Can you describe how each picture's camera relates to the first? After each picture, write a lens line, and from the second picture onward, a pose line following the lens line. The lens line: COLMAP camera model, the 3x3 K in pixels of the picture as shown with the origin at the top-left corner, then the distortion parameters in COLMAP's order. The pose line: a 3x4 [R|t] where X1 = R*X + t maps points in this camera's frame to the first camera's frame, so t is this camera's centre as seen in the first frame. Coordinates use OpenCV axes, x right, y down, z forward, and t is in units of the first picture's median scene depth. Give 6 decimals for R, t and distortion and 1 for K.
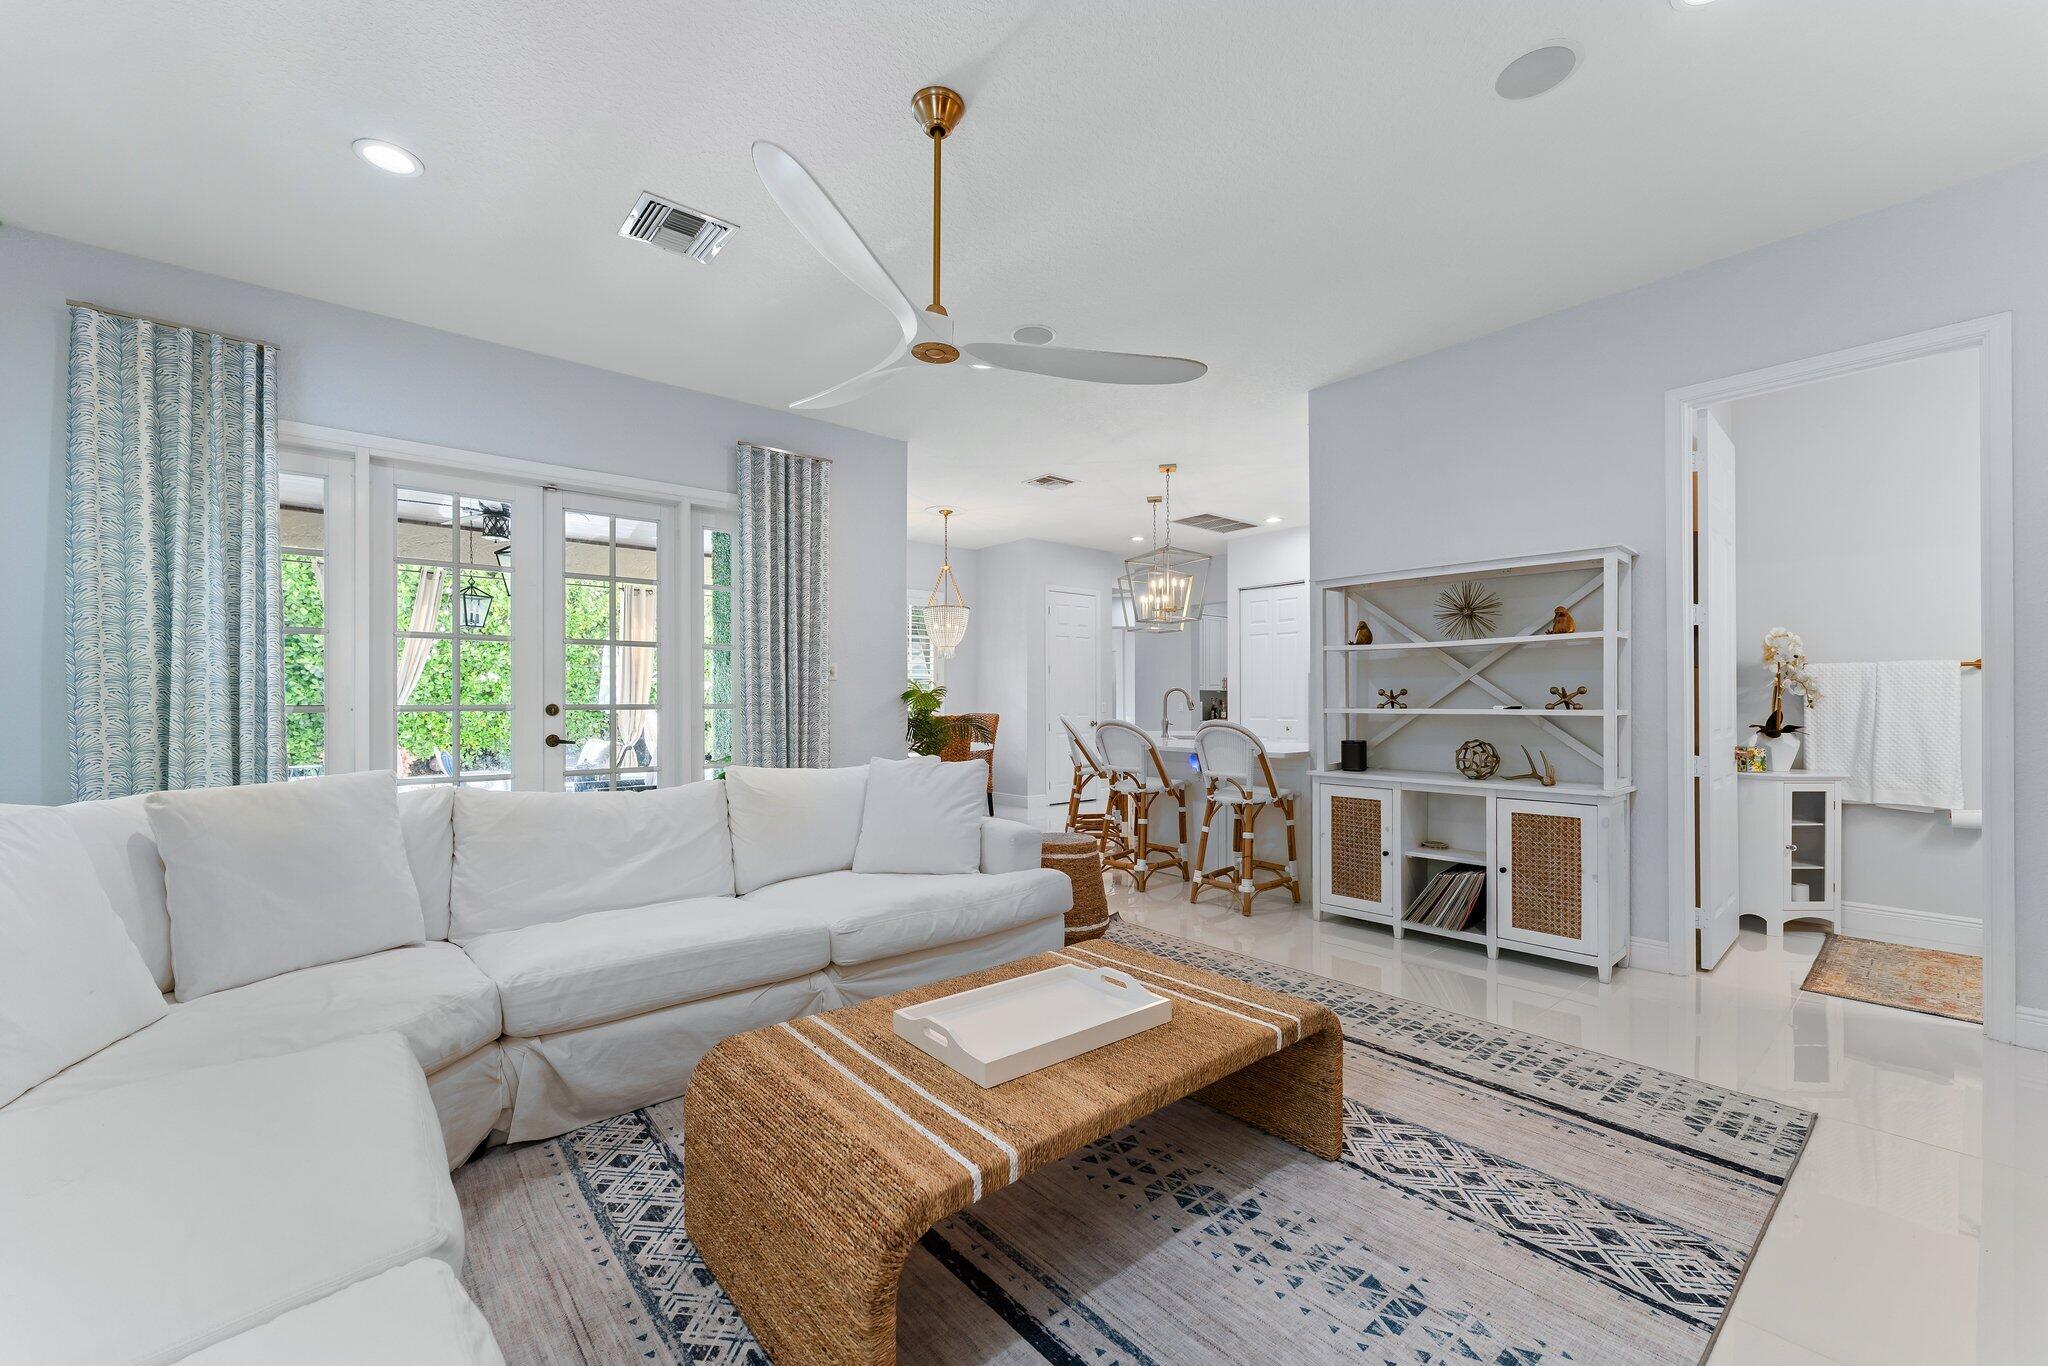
lens RADIAL K [[835.0, 0, 1056.9], [0, 835.0, 698.2], [0, 0, 1]] dist [0.002009, 0.000473]
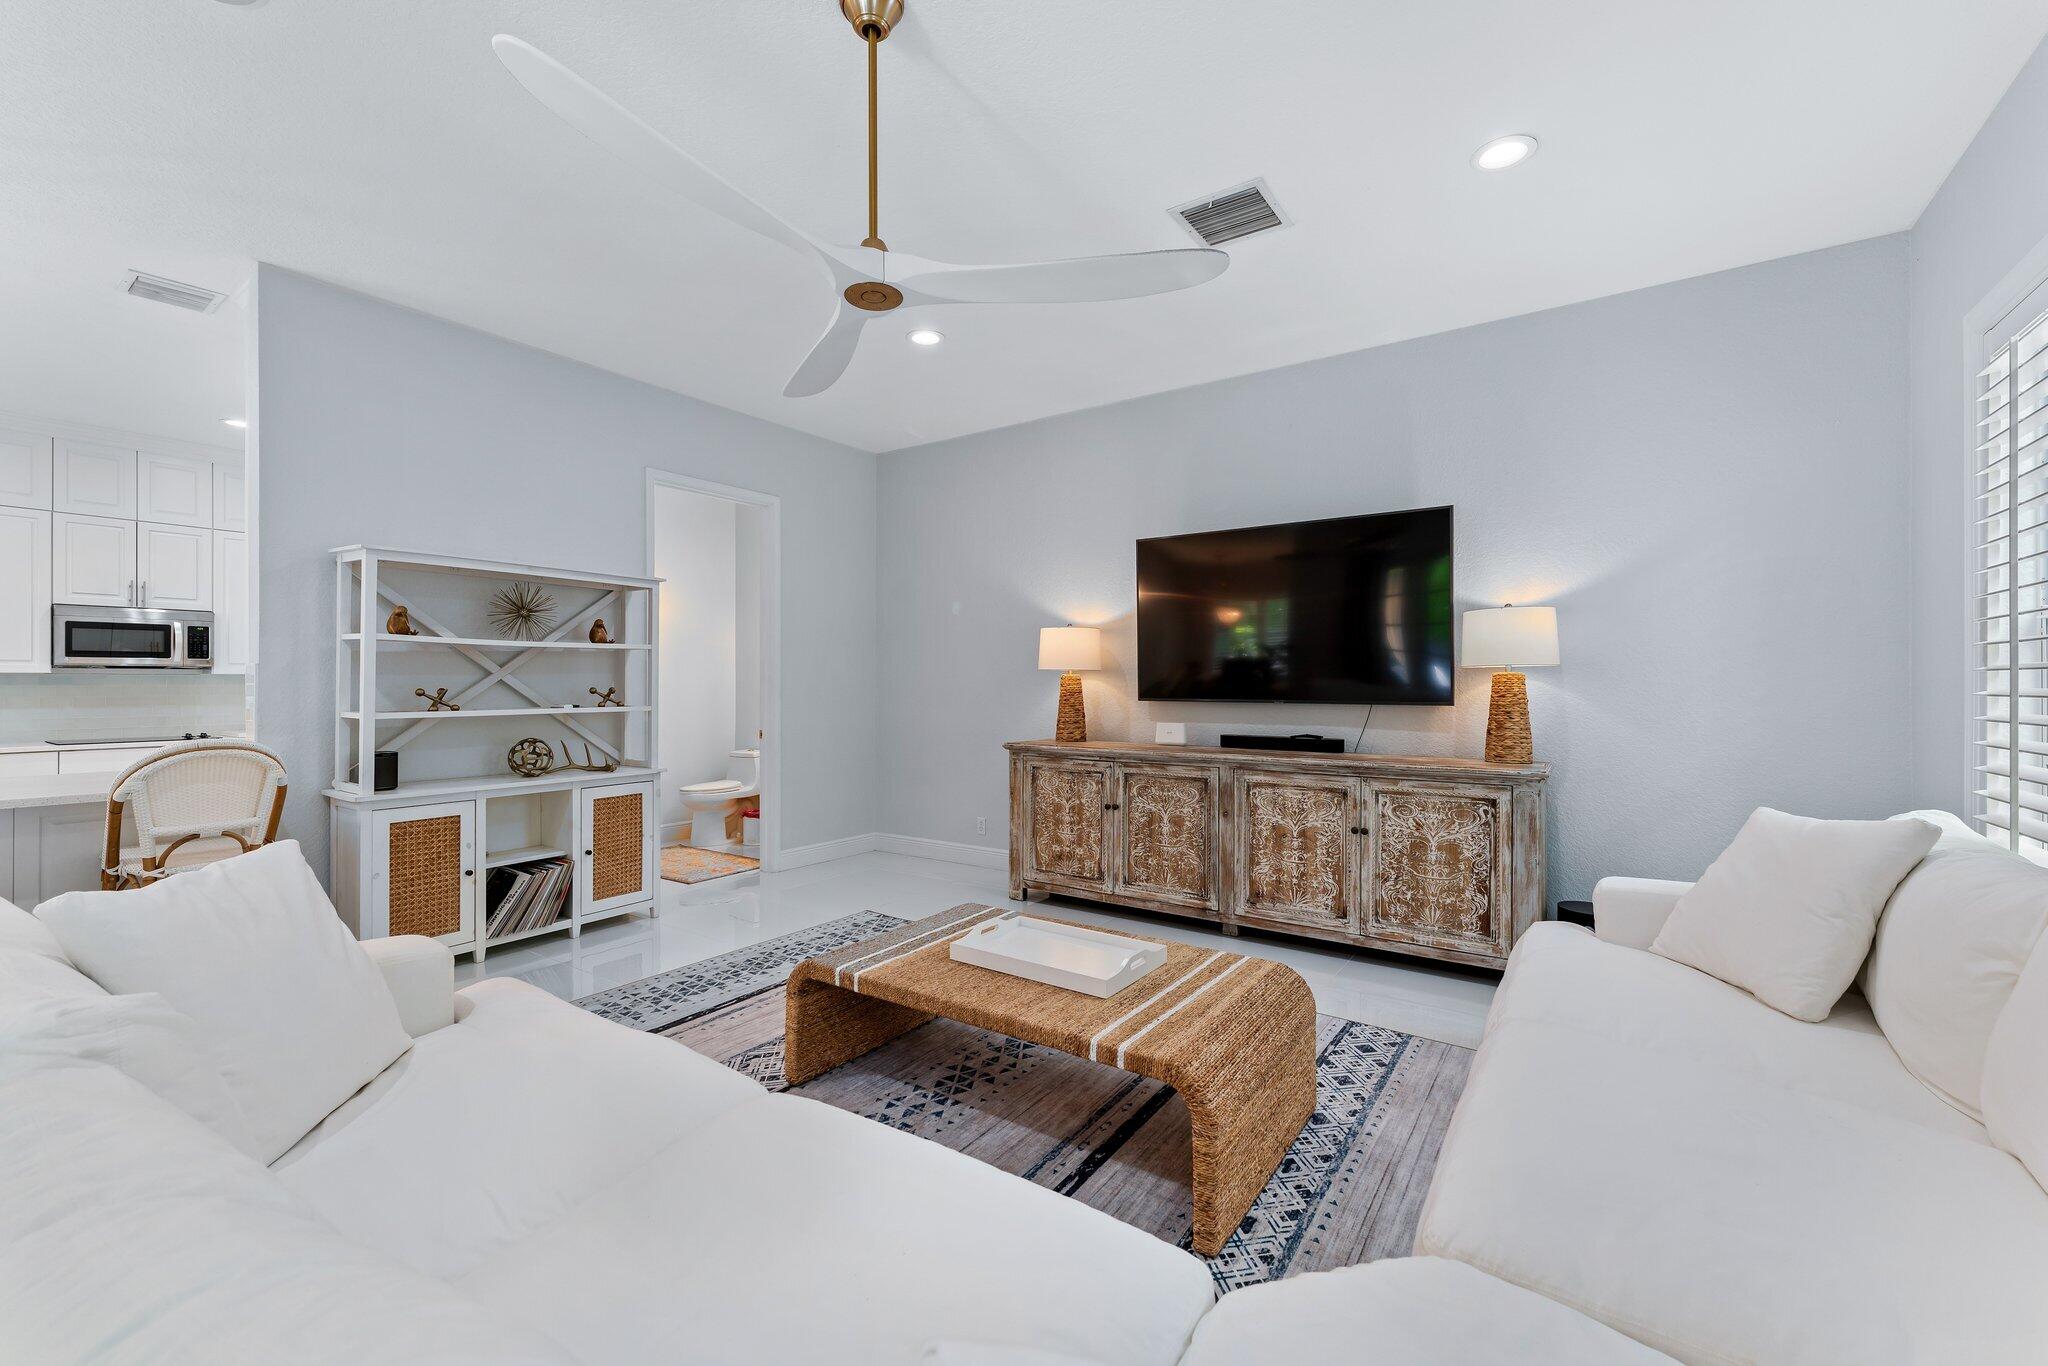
lens RADIAL K [[826.0, 0, 989.1], [0, 826.0, 679.5], [0, 0, 1]] dist [0.000439, -0.000050]
pose [[-0.209567, 0.005386, 0.977779, -1.045858], [-0.000153, 0.999985, -0.005541, -0.029038], [-0.977794, -0.001311, -0.209563, 1.140853]]
